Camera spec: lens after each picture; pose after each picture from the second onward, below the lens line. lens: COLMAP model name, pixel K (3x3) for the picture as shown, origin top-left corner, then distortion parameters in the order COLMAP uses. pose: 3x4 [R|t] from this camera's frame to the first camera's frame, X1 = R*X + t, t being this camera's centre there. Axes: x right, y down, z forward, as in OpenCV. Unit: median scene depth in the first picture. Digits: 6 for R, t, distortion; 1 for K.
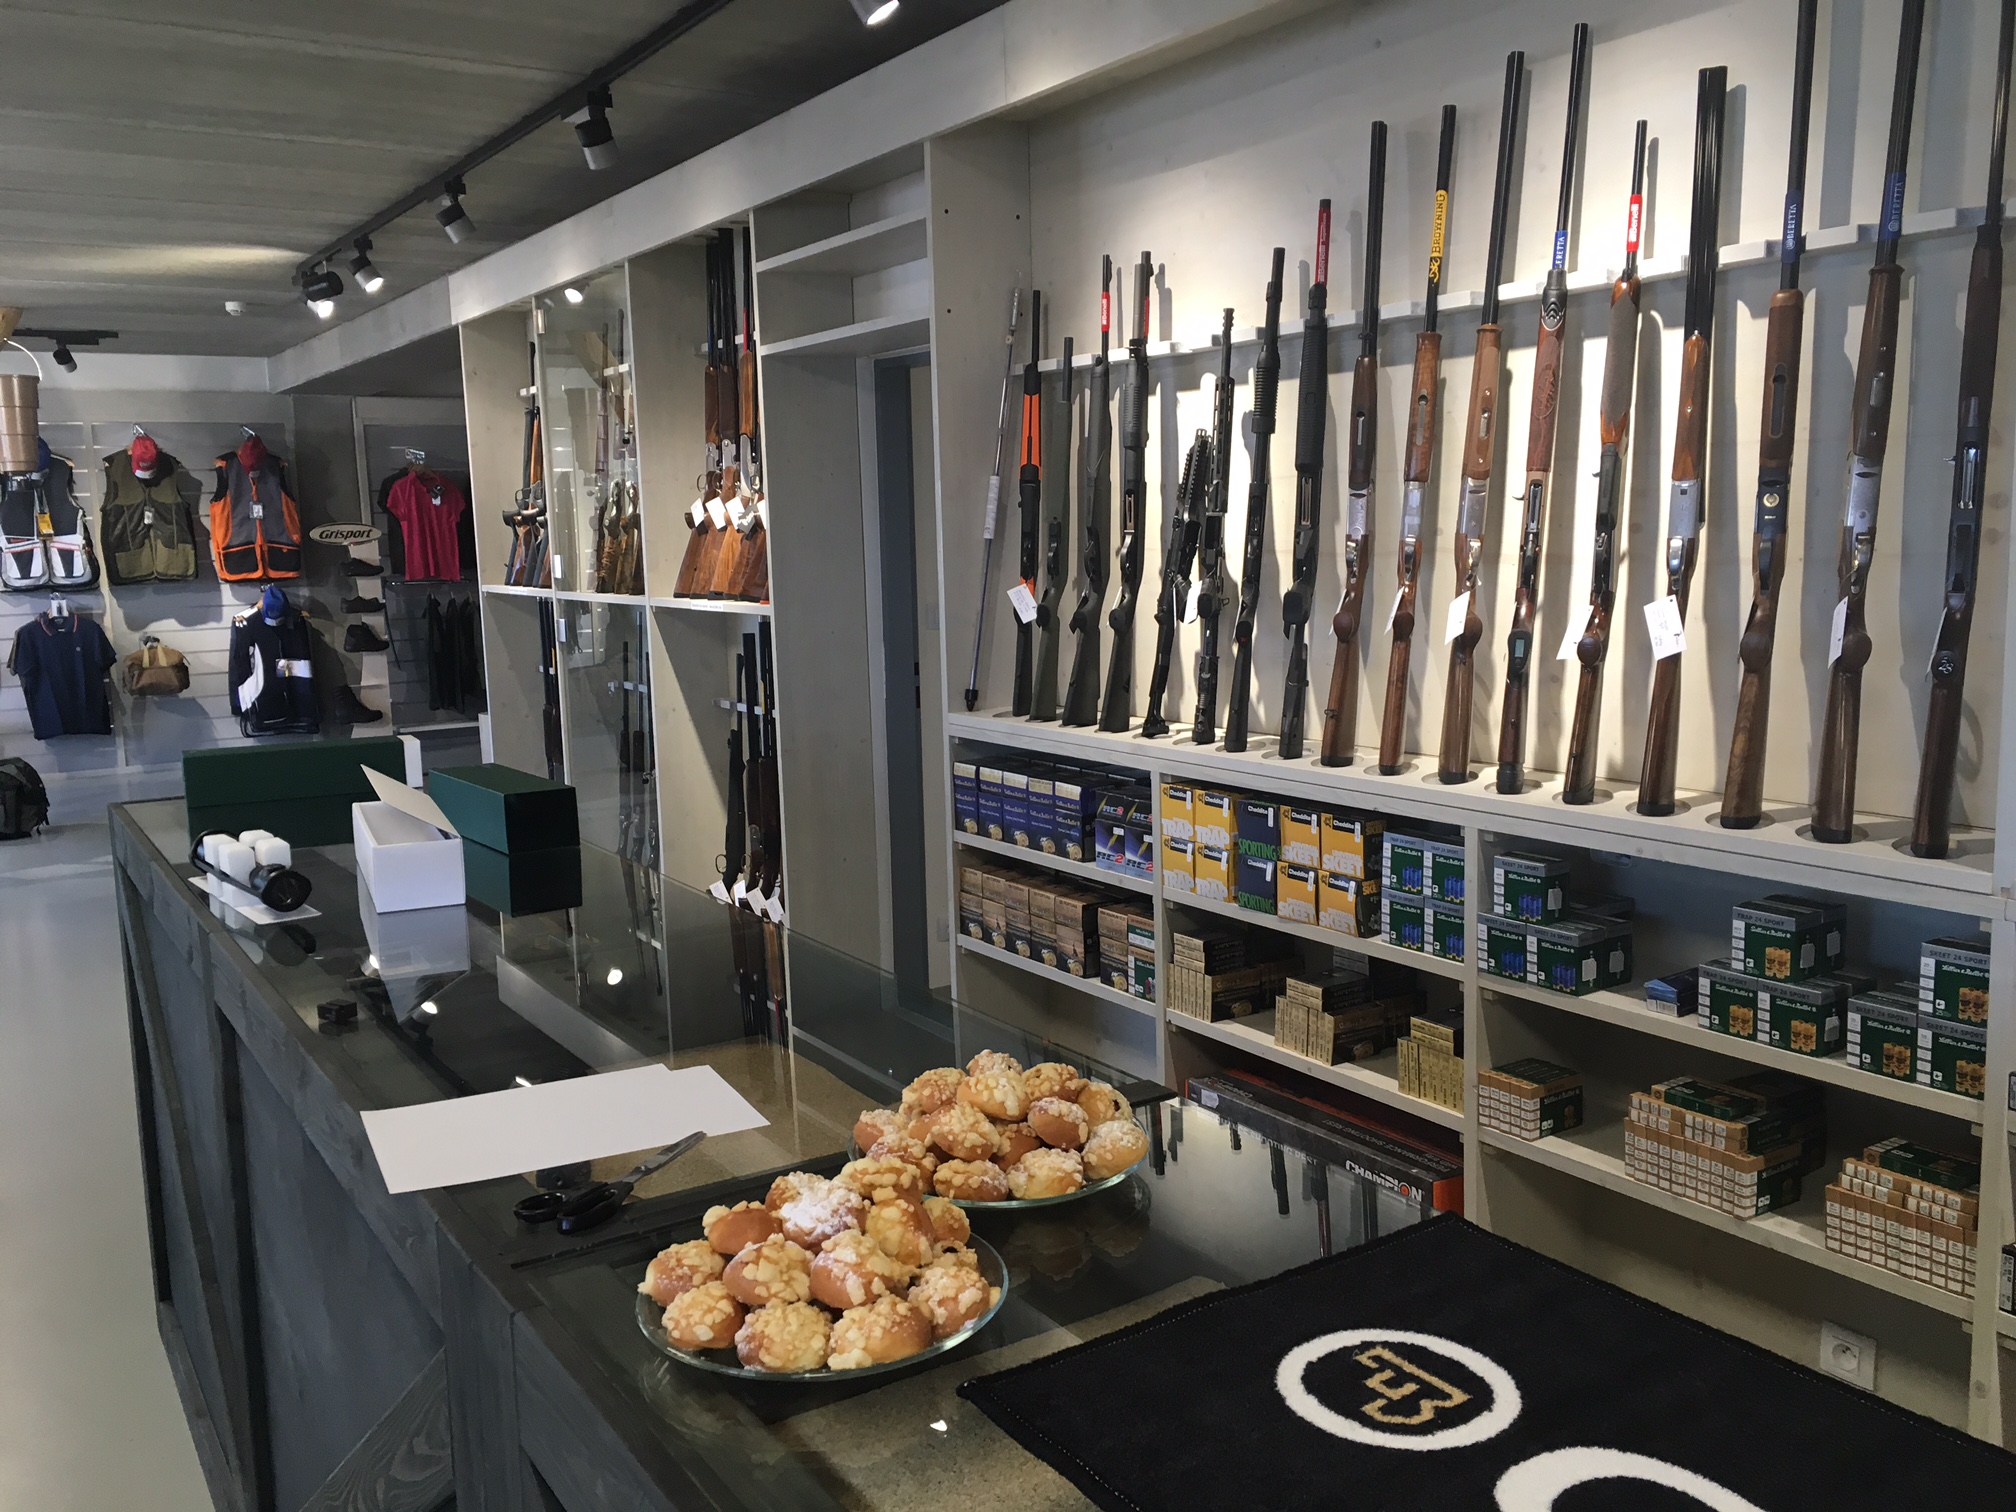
lens RADIAL K [[1708.1, 0, 1002.0], [0, 1708.1, 761.7], [0, 0, 1]] dist [0.088554, -0.125904]
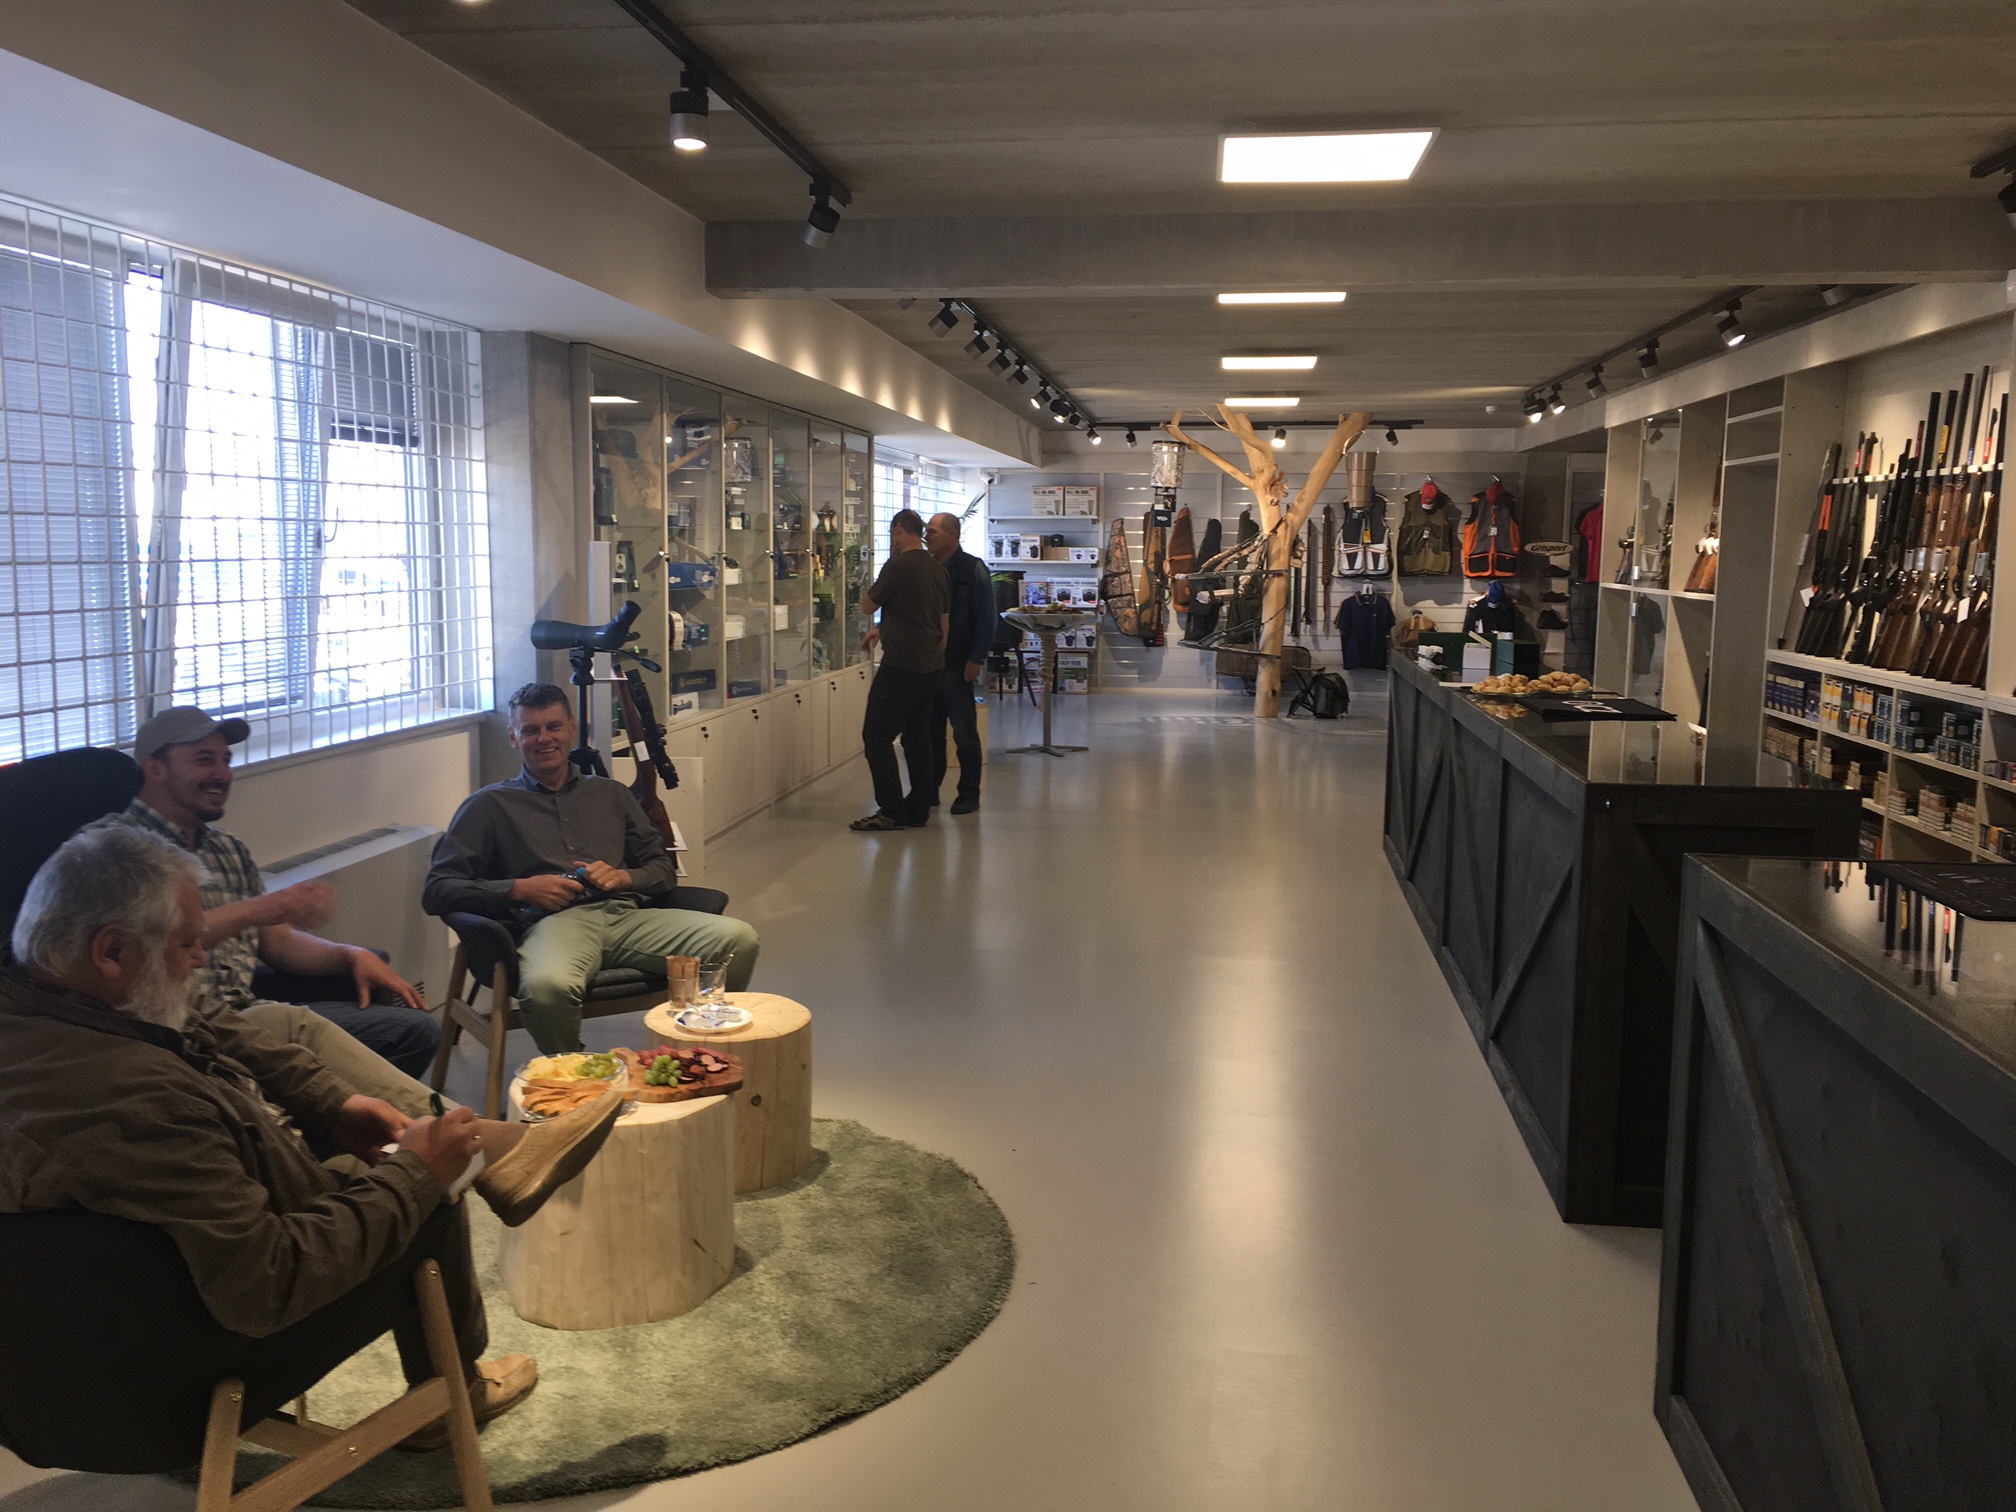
lens RADIAL K [[1708.1, 0, 1002.0], [0, 1708.1, 761.7], [0, 0, 1]] dist [0.088554, -0.125904]
pose [[0.766183, 0.116143, -0.632040, 0.225444], [-0.119479, 0.992129, 0.037475, 0.052148], [0.631418, 0.046803, 0.774029, -0.446526]]
